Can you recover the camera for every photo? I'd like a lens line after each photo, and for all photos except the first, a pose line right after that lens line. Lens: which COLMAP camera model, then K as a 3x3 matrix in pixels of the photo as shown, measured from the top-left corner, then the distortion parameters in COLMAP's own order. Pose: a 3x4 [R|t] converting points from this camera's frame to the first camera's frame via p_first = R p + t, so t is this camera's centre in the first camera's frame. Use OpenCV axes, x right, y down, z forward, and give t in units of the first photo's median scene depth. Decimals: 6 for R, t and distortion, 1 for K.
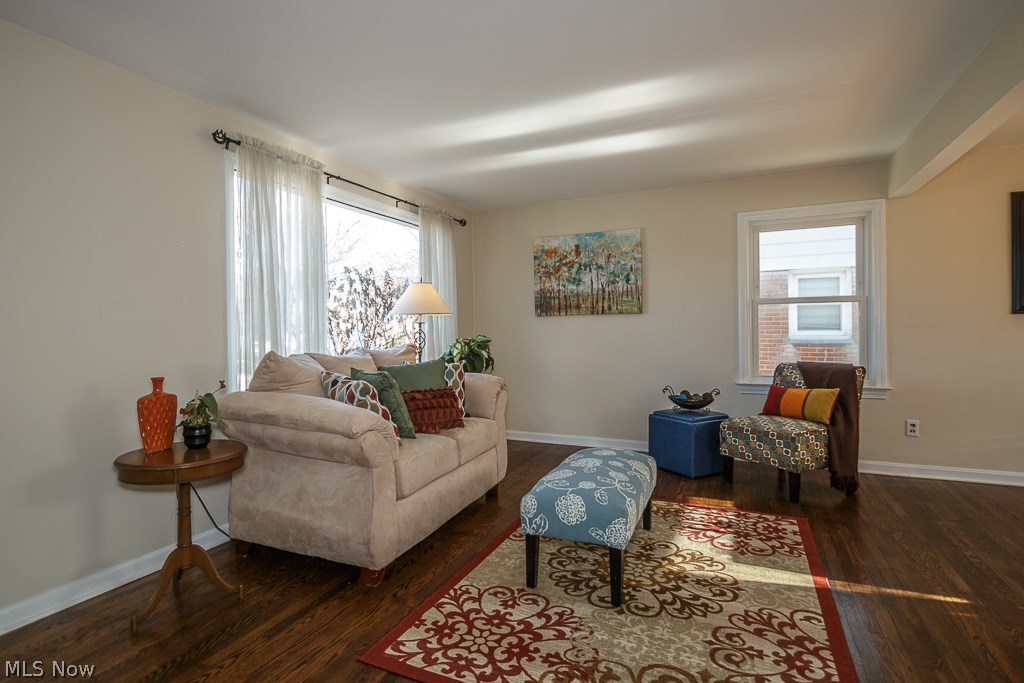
lens RADIAL K [[517.7, 0, 489.1], [0, 517.7, 334.2], [0, 0, 1]] dist [0.007811, -0.012758]
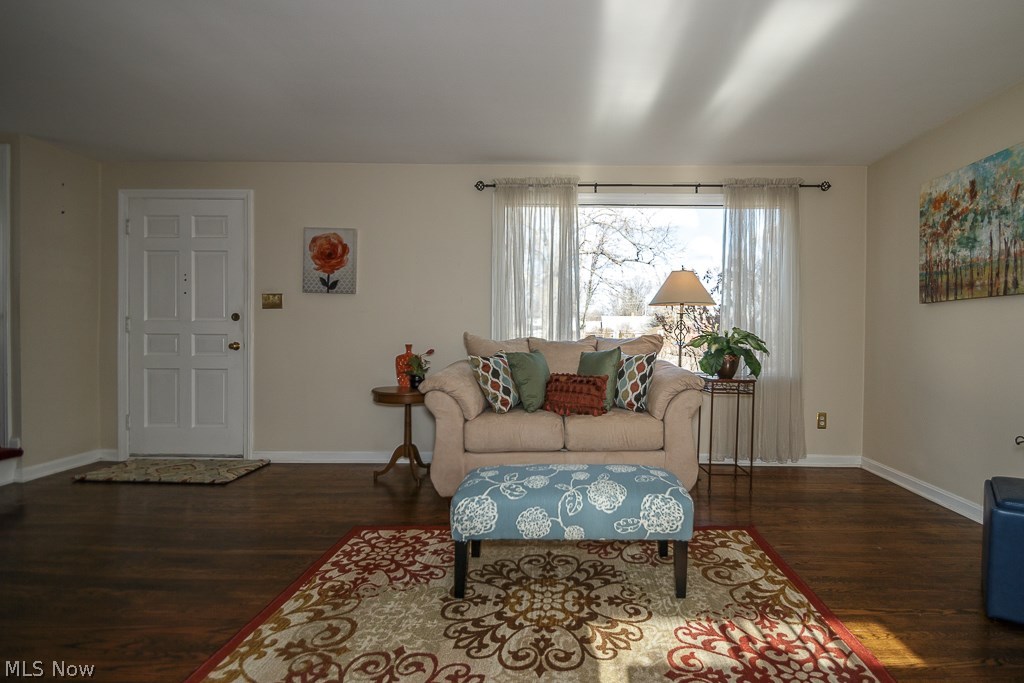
lens RADIAL K [[517.7, 0, 568.0], [0, 517.7, 343.7], [0, 0, 1]] dist [0.007811, -0.012758]
pose [[0.438752, 0.036833, -0.897853, 1.075072], [-0.024358, 0.999280, 0.029091, 0.018015], [0.898278, 0.009106, 0.439333, 0.685346]]
